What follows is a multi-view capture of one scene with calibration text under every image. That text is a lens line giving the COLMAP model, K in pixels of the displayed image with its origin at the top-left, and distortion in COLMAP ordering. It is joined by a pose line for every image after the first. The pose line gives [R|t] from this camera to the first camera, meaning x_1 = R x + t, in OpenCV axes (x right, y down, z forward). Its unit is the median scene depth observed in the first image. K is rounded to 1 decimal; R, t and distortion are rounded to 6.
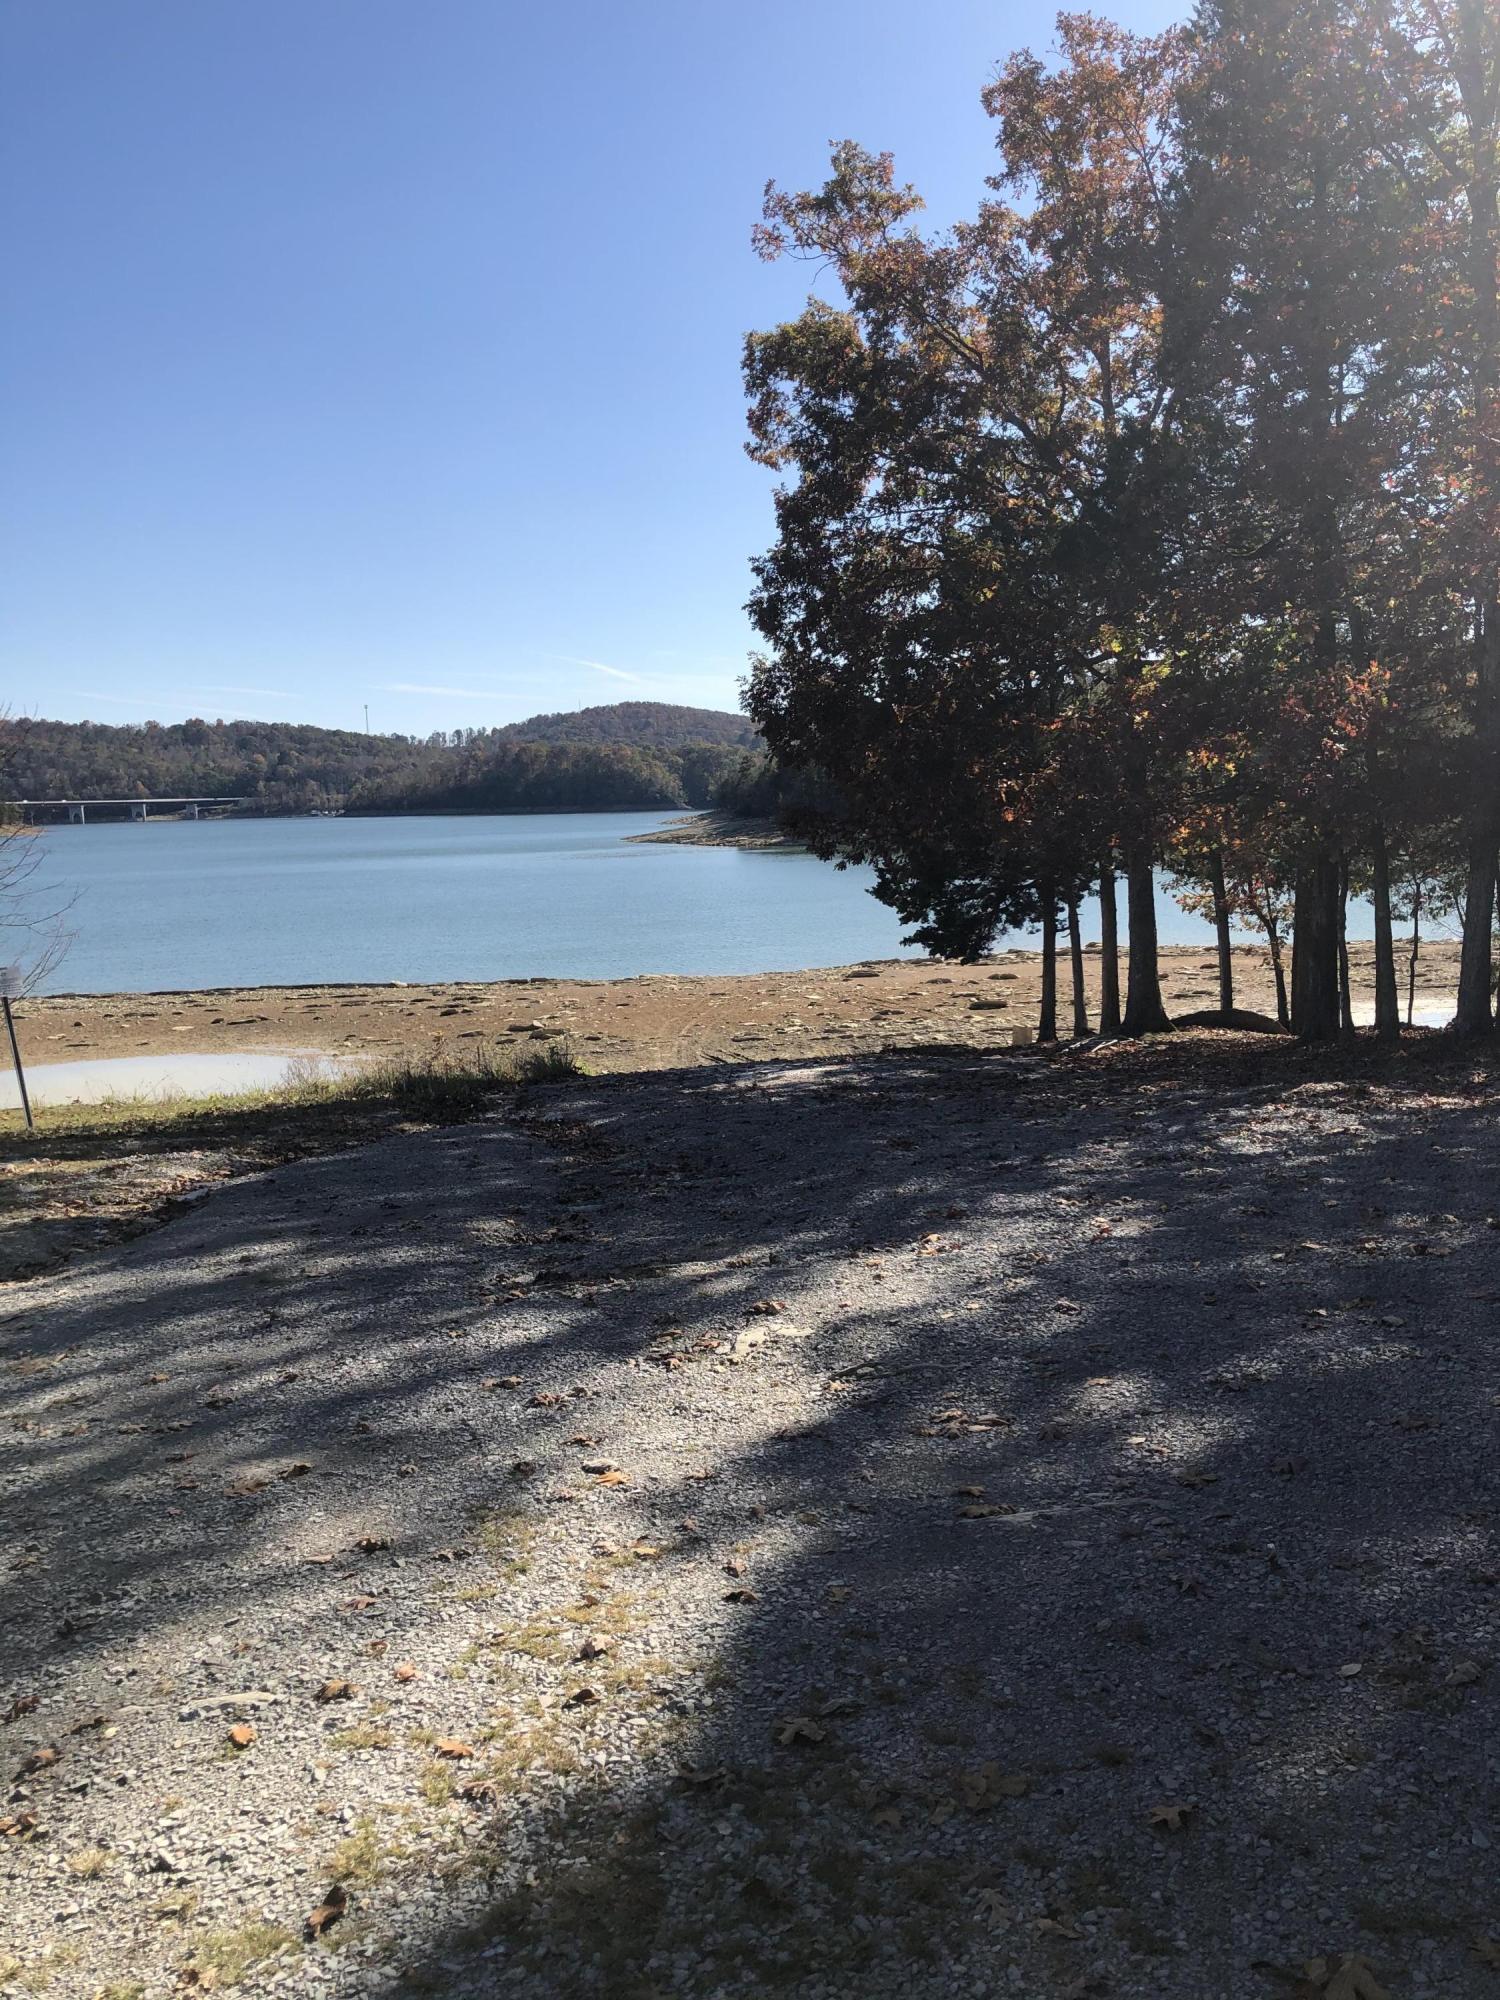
lens RADIAL K [[1615.8, 0, 797.7], [0, 1615.8, 1005.8], [0, 0, 1]] dist [0.005975, -0.045358]
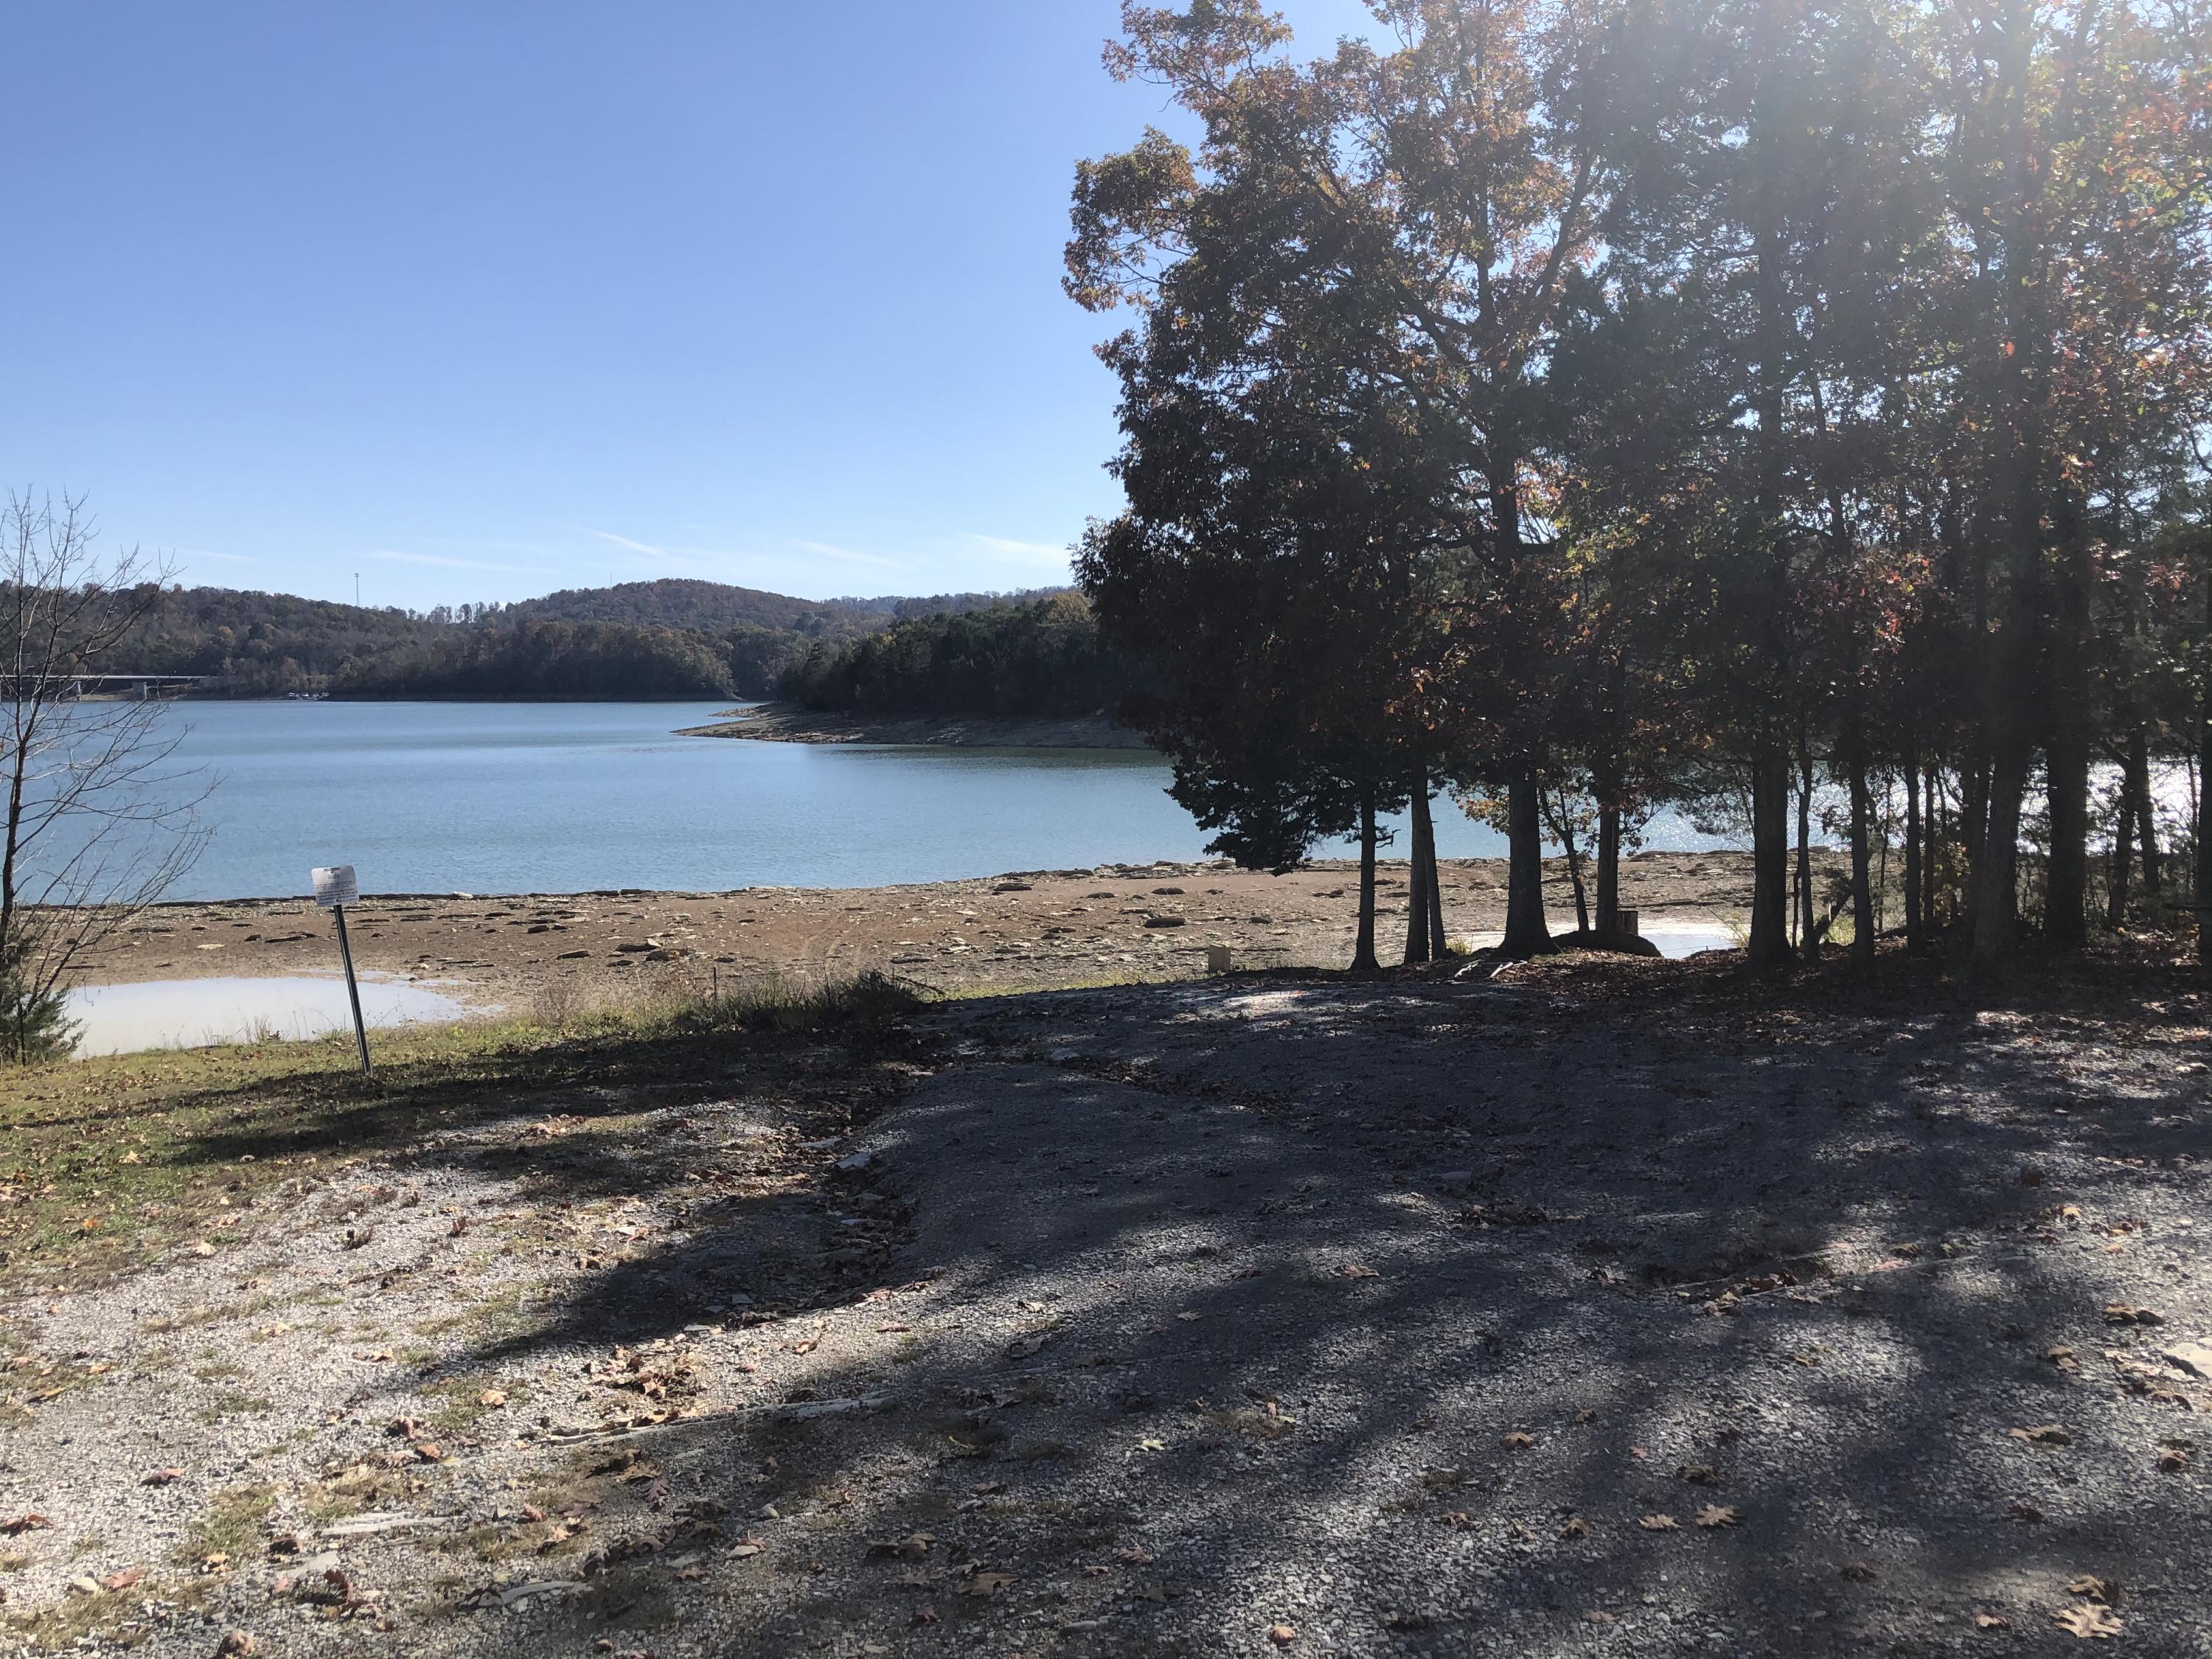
lens RADIAL K [[1787.1, 0, 1097.7], [0, 1787.1, 819.1], [0, 0, 1]] dist [0.005975, -0.045358]
pose [[0.989282, 0.012215, 0.145504, -0.154086], [-0.003734, 0.998285, -0.058423, 0.000749], [-0.145968, 0.057254, 0.987631, 0.050490]]
